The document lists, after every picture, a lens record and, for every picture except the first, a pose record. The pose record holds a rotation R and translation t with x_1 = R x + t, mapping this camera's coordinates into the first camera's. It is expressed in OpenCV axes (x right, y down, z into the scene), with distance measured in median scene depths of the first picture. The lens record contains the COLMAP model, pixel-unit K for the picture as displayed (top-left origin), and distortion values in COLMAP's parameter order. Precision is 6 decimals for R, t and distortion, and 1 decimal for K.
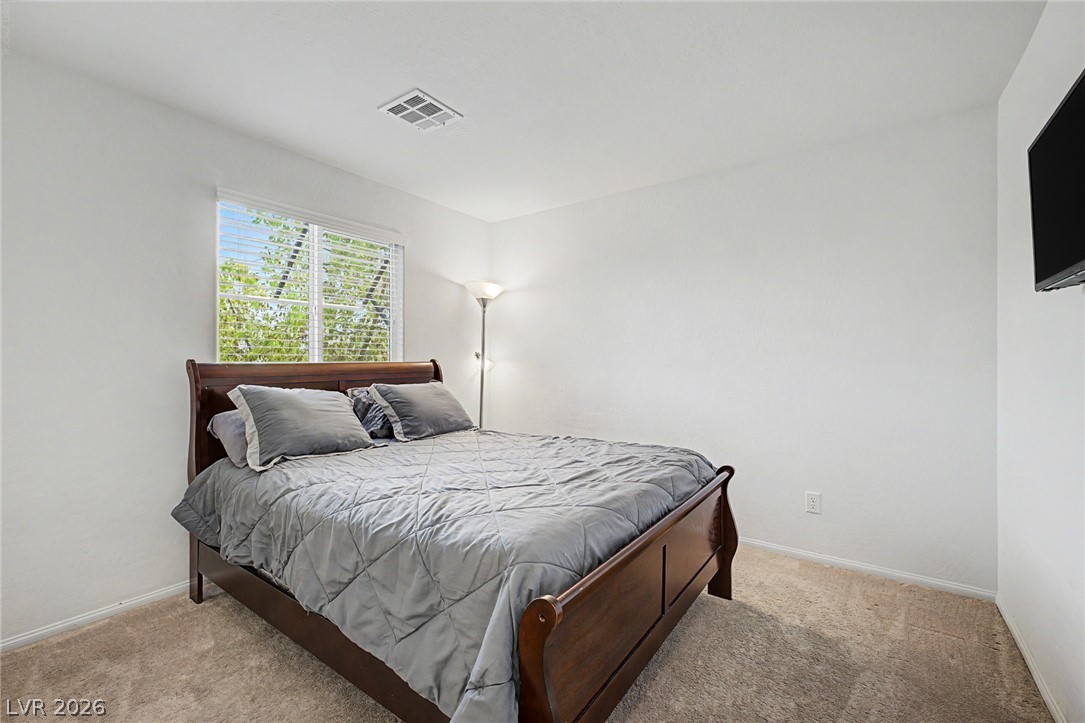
lens RADIAL K [[456.1, 0, 538.9], [0, 456.1, 360.9], [0, 0, 1]] dist [0.010221, -0.002359]
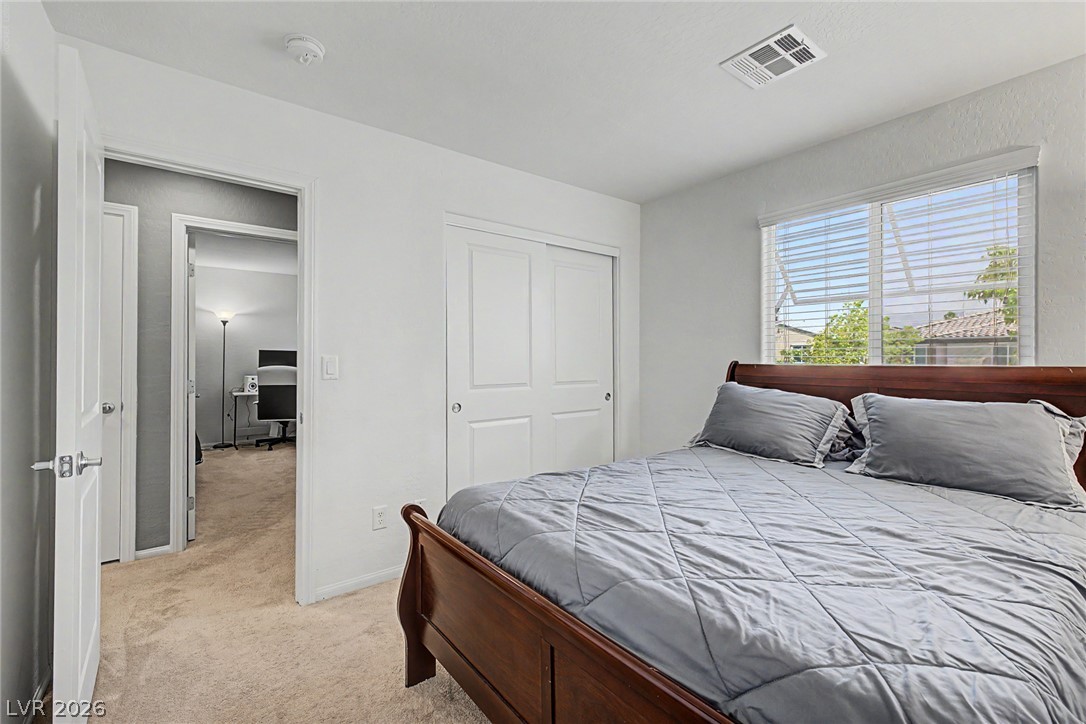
lens RADIAL K [[456.5, 0, 537.7], [0, 456.5, 356.7], [0, 0, 1]] dist [0.010221, -0.002359]
pose [[-0.273023, -0.009809, -0.961958, 0.529853], [-0.006765, 0.999943, -0.008276, -0.000560], [0.961984, 0.004248, -0.273074, 0.677834]]
